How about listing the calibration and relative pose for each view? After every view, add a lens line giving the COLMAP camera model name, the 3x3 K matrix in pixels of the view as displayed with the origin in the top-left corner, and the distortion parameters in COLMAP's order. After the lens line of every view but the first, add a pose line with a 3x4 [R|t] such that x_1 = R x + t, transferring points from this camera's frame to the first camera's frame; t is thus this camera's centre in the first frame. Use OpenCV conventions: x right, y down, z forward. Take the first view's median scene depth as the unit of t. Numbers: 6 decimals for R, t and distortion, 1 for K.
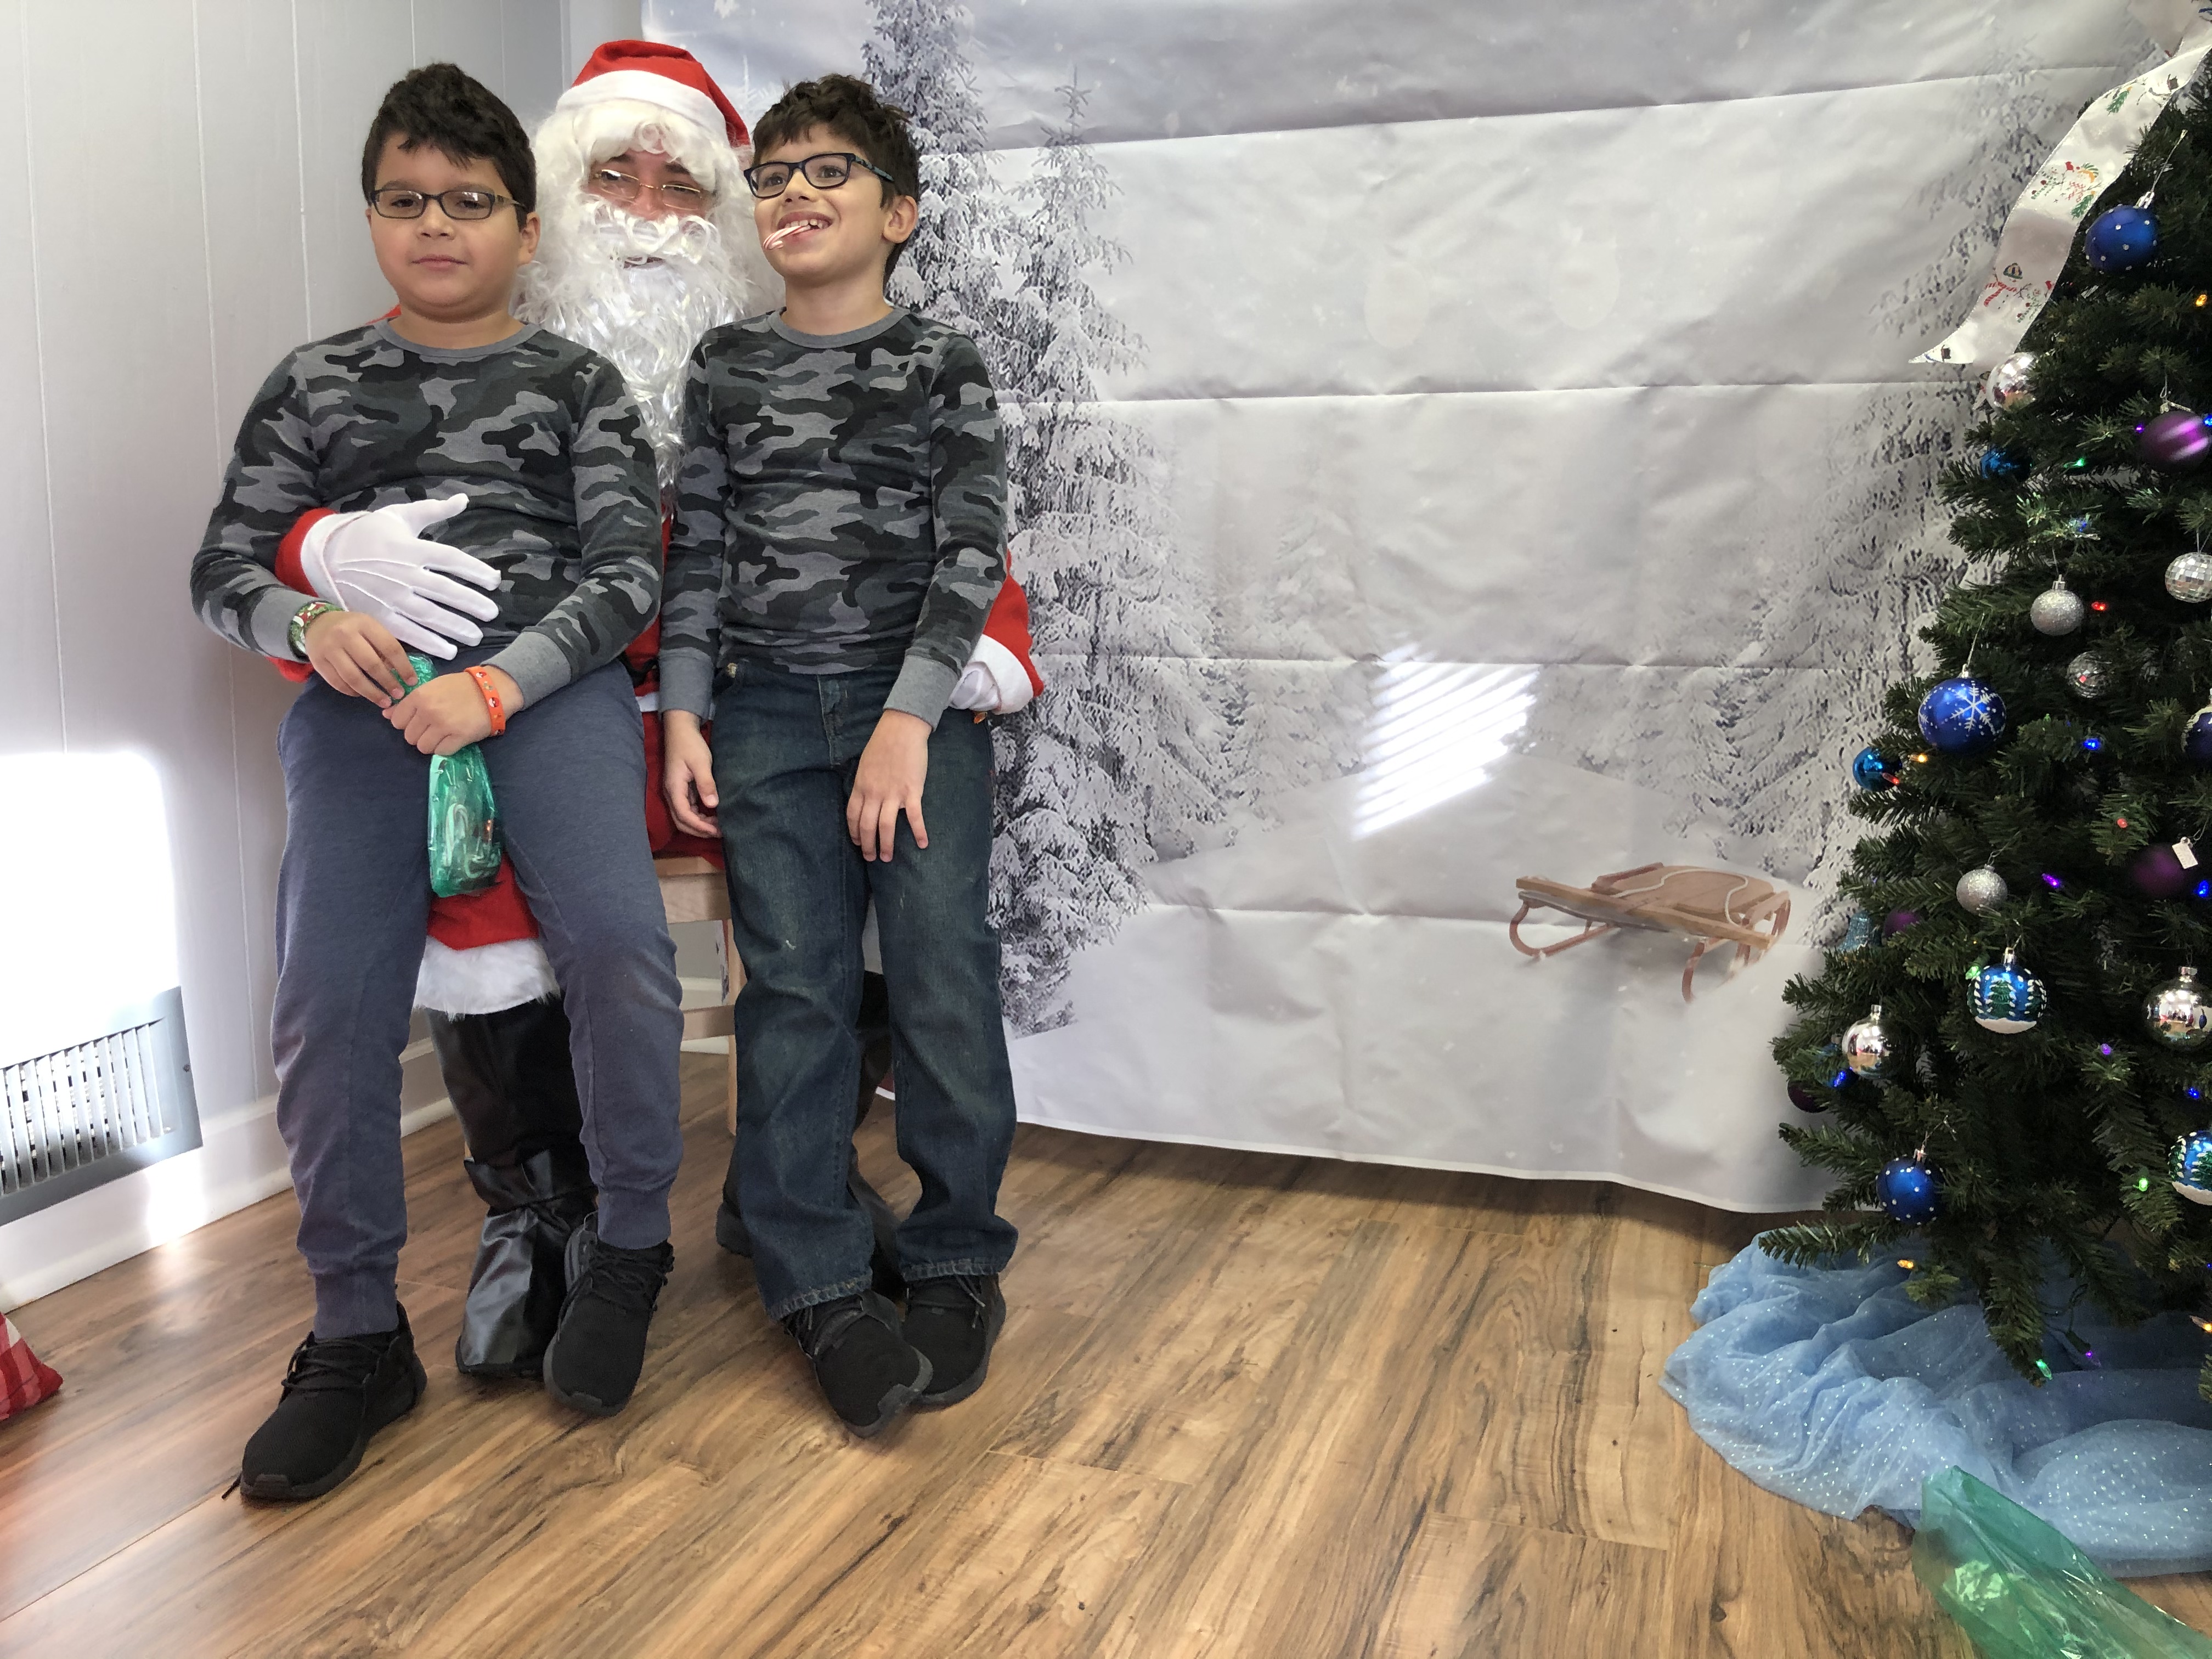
lens RADIAL K [[1826.3, 0, 1116.0], [0, 1826.3, 815.4], [0, 0, 1]] dist [0.007390, 0.005886]
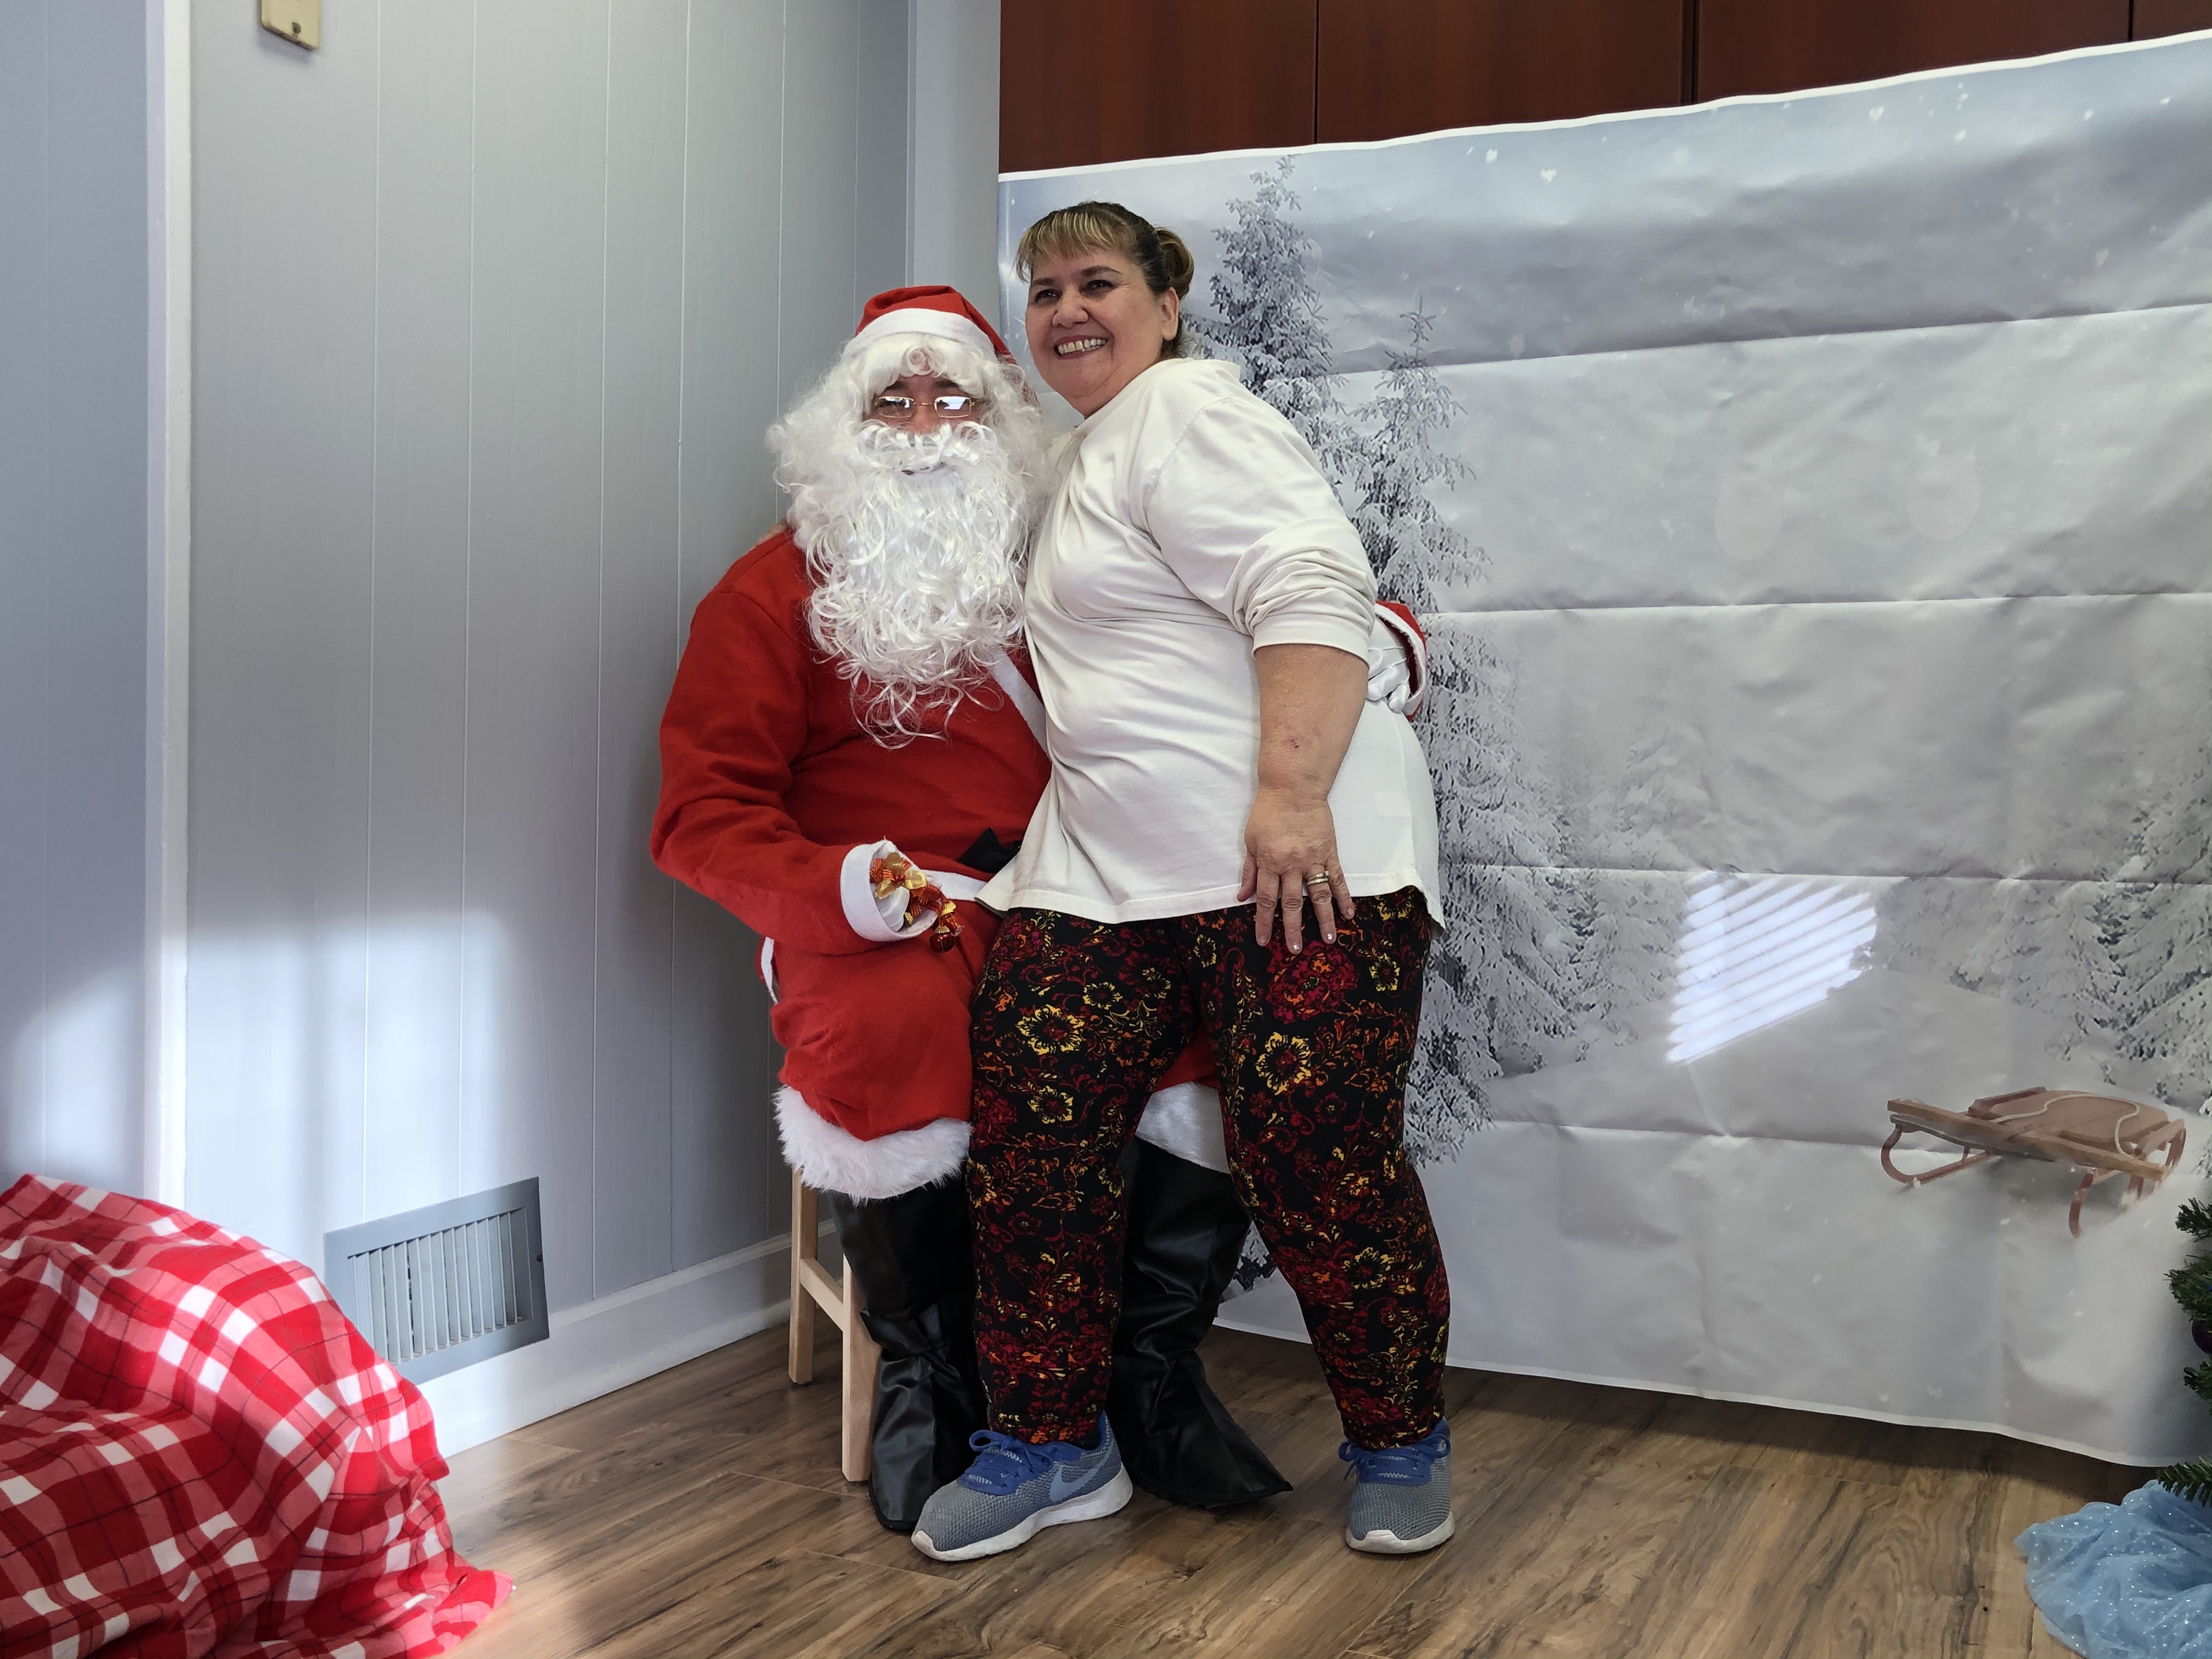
lens RADIAL K [[2128.5, 0, 1113.3], [0, 2128.5, 809.9], [0, 0, 1]] dist [0.008125, 0.000000]
pose [[0.991404, 0.005653, -0.130712, -0.038946], [-0.021735, 0.992300, -0.121935, 0.030514], [0.129016, 0.123728, 0.983893, -0.181413]]
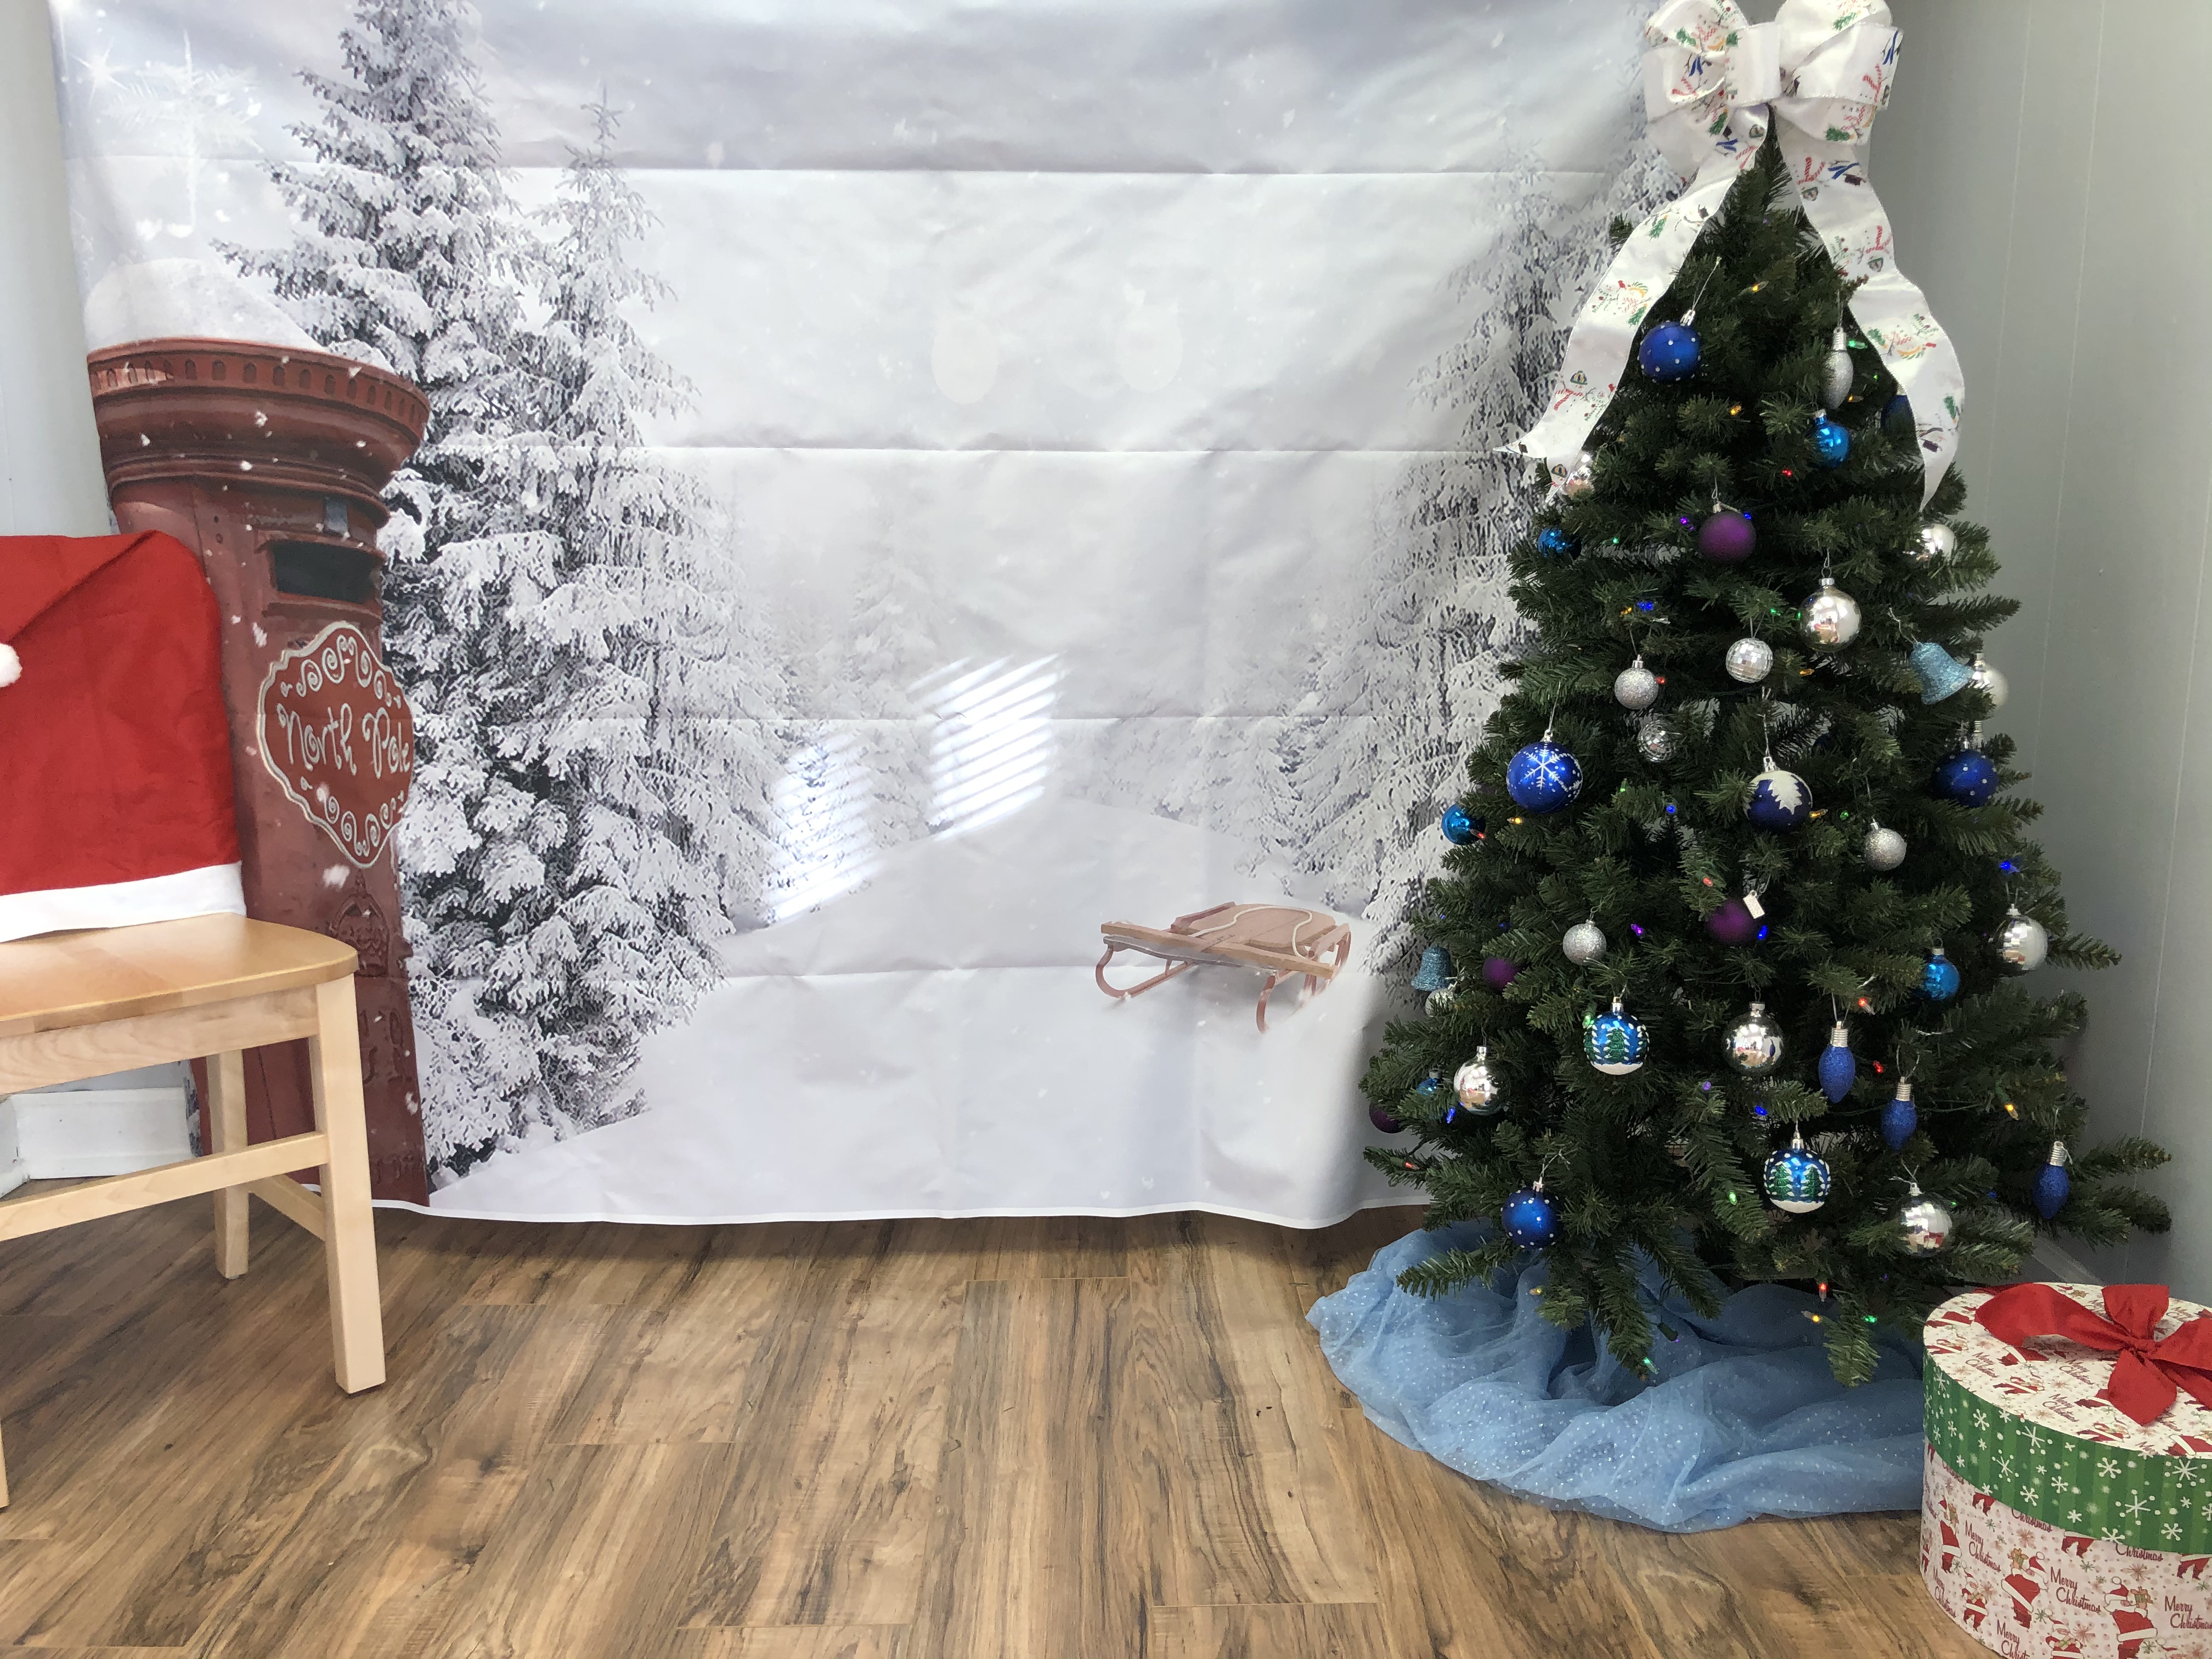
lens RADIAL K [[1826.3, 0, 1107.4], [0, 1826.3, 811.4], [0, 0, 1]] dist [0.007390, 0.005886]
pose [[0.939287, -0.056713, 0.338413, -0.128712], [0.048662, 0.998295, 0.032234, -0.069236], [-0.339664, -0.013810, 0.940446, 0.051992]]
